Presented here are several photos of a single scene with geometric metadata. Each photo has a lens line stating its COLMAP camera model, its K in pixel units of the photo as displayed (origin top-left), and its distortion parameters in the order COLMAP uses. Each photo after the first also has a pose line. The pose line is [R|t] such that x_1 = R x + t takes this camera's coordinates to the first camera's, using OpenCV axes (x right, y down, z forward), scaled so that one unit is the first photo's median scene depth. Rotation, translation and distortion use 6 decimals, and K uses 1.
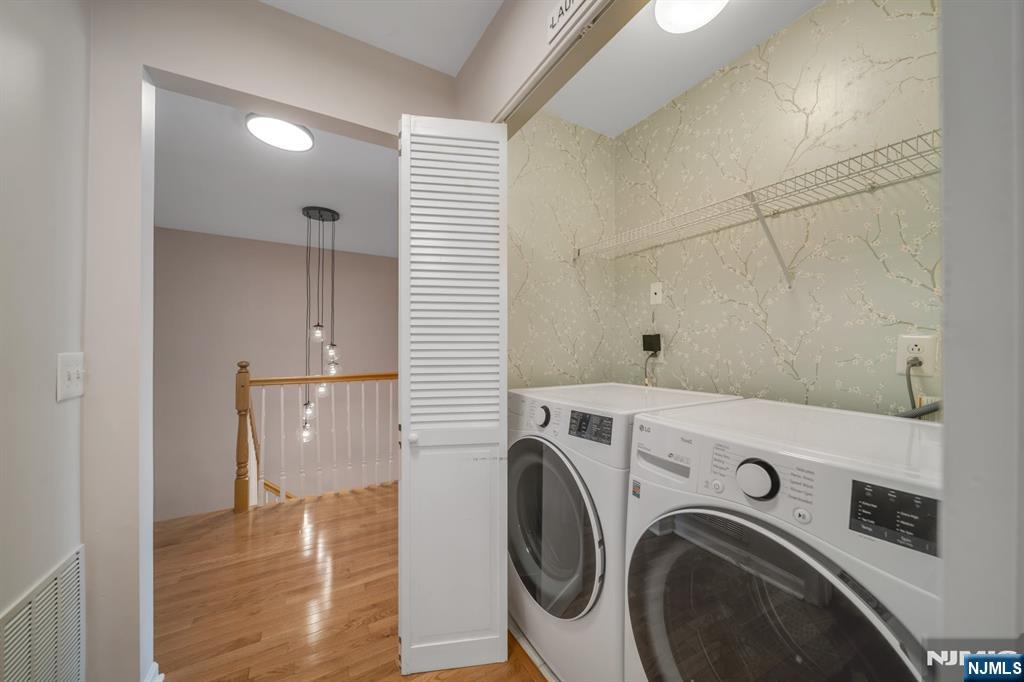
lens RADIAL K [[370.2, 0, 517.5], [0, 370.2, 340.9], [0, 0, 1]] dist [0.000057, -0.000008]
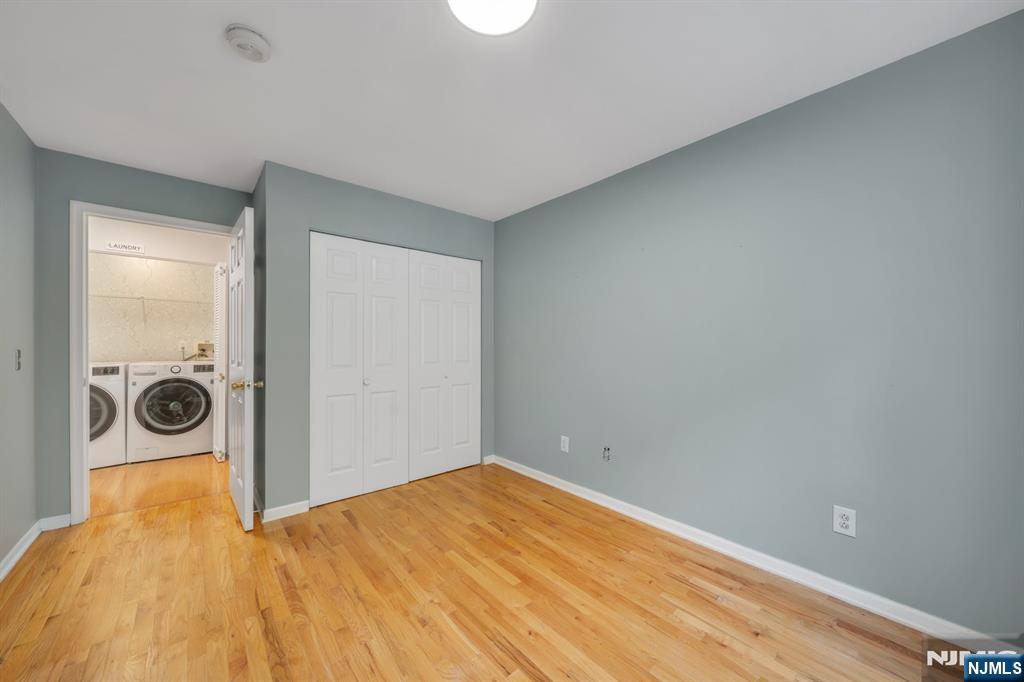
lens RADIAL K [[370.2, 0, 517.5], [0, 370.2, 340.9], [0, 0, 1]] dist [0.000057, -0.000008]
pose [[-0.199215, -0.000580, 0.979956, -4.029713], [-0.004958, 0.999988, -0.000416, -0.040201], [-0.979943, -0.004941, -0.199215, -1.989053]]
